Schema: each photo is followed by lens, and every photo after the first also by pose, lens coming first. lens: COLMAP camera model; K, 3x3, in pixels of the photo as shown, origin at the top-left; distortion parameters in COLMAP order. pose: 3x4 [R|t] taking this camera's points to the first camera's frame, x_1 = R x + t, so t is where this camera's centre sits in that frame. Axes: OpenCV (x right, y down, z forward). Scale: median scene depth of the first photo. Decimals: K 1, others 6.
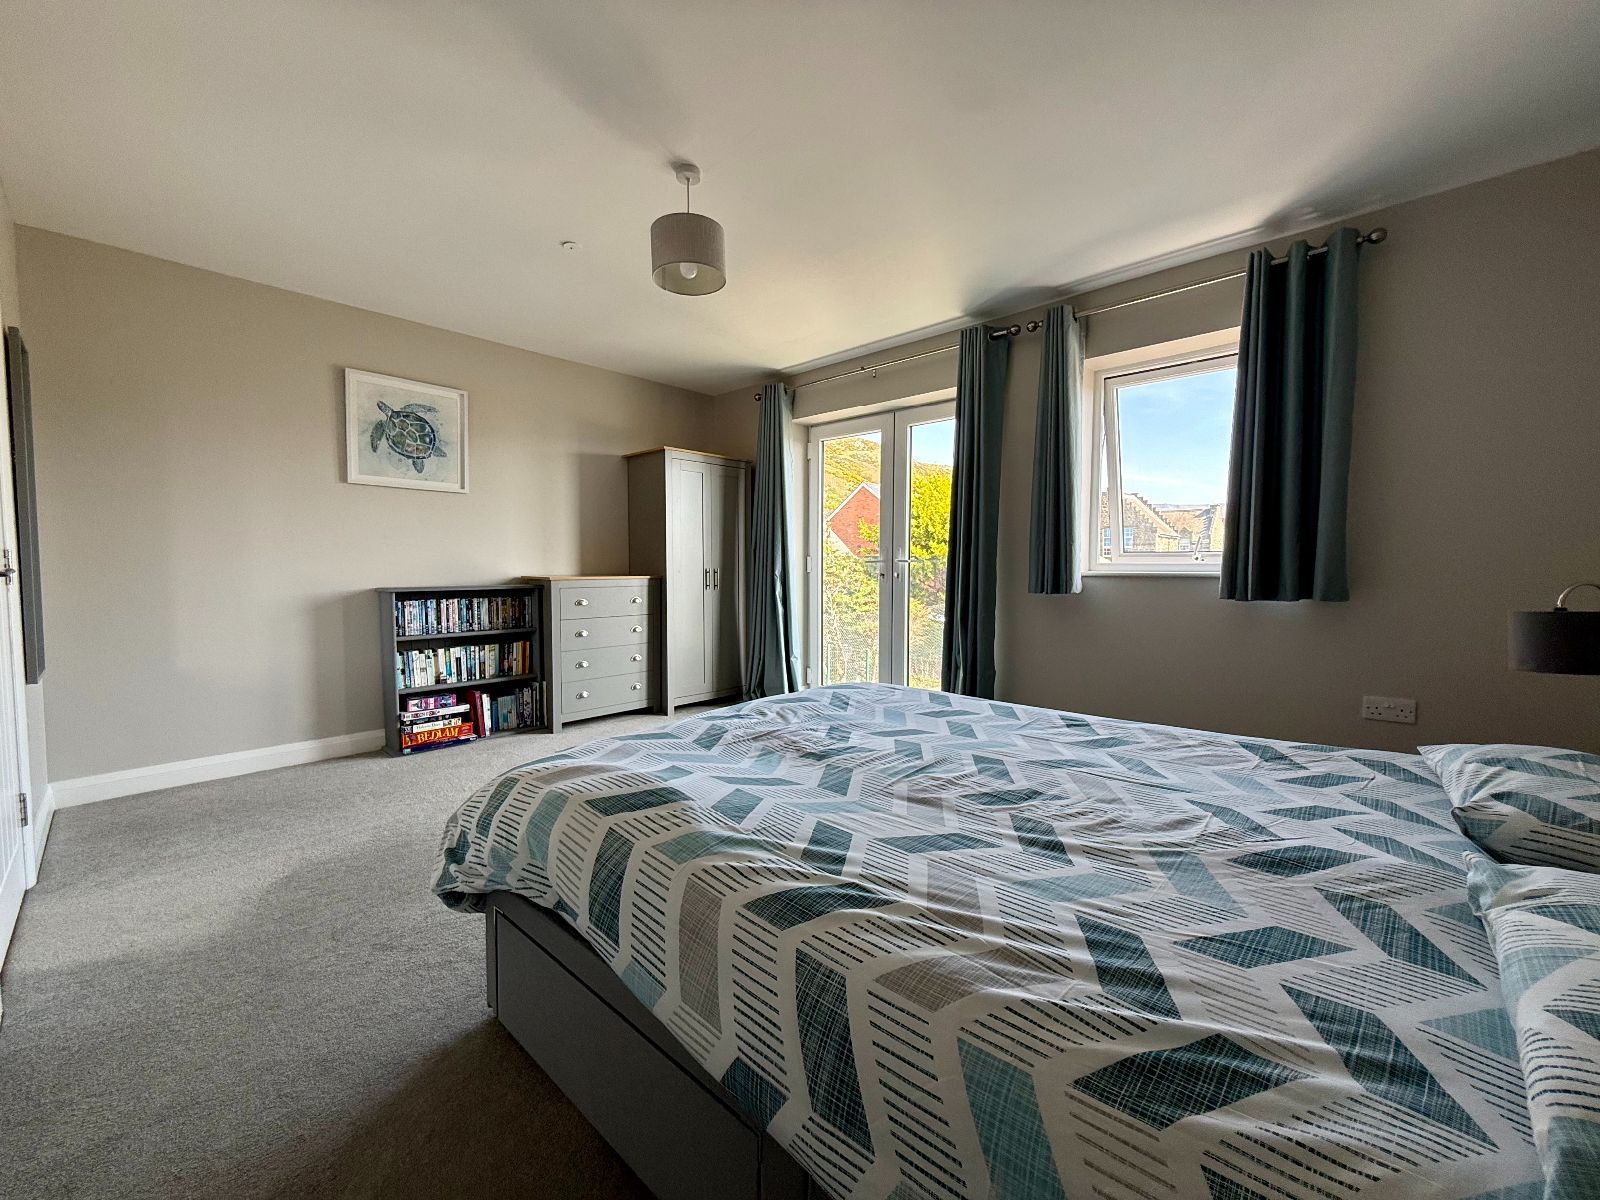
lens RADIAL K [[638.3, 0, 802.8], [0, 638.3, 598.5], [0, 0, 1]] dist [-0.000263, 0.000459]
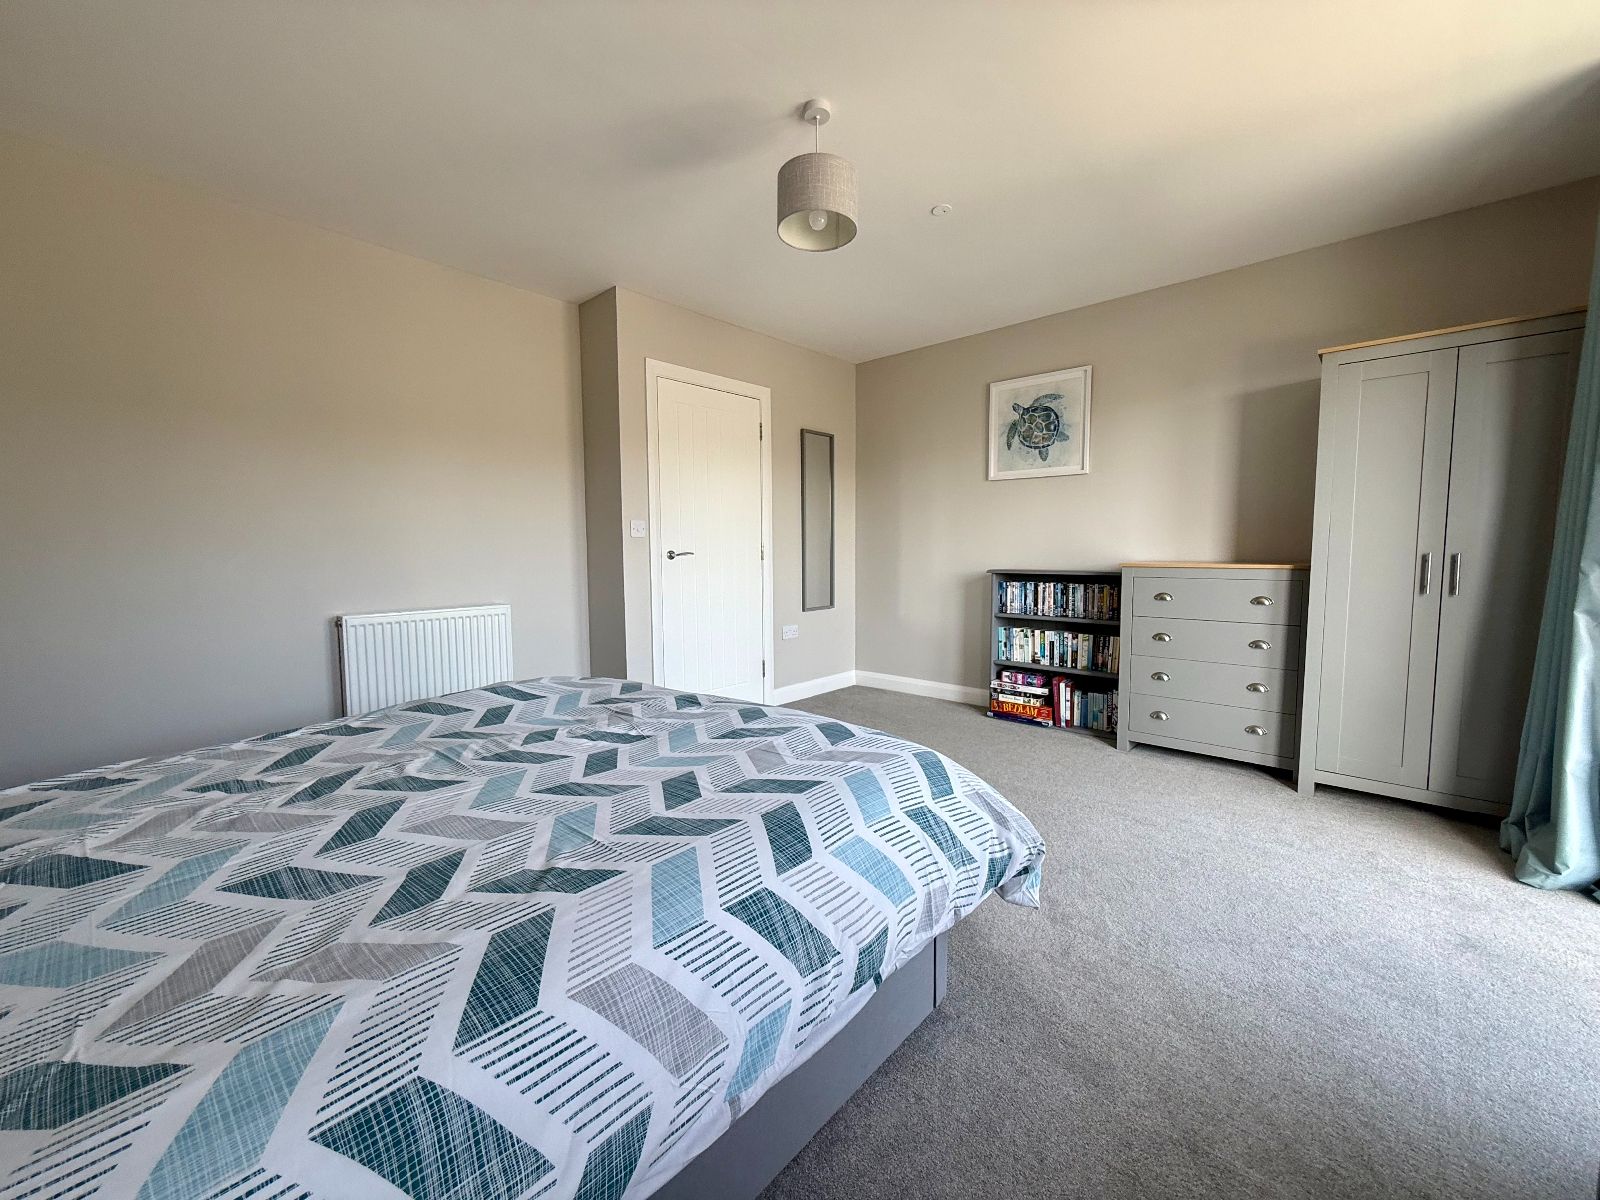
lens RADIAL K [[638.3, 0, 802.8], [0, 638.3, 598.5], [0, 0, 1]] dist [-0.000263, 0.000459]
pose [[0.011292, 0.074430, -0.997162, 0.455798], [-0.047286, 0.996150, 0.073819, -0.030443], [0.998818, 0.046319, 0.014768, 0.598084]]
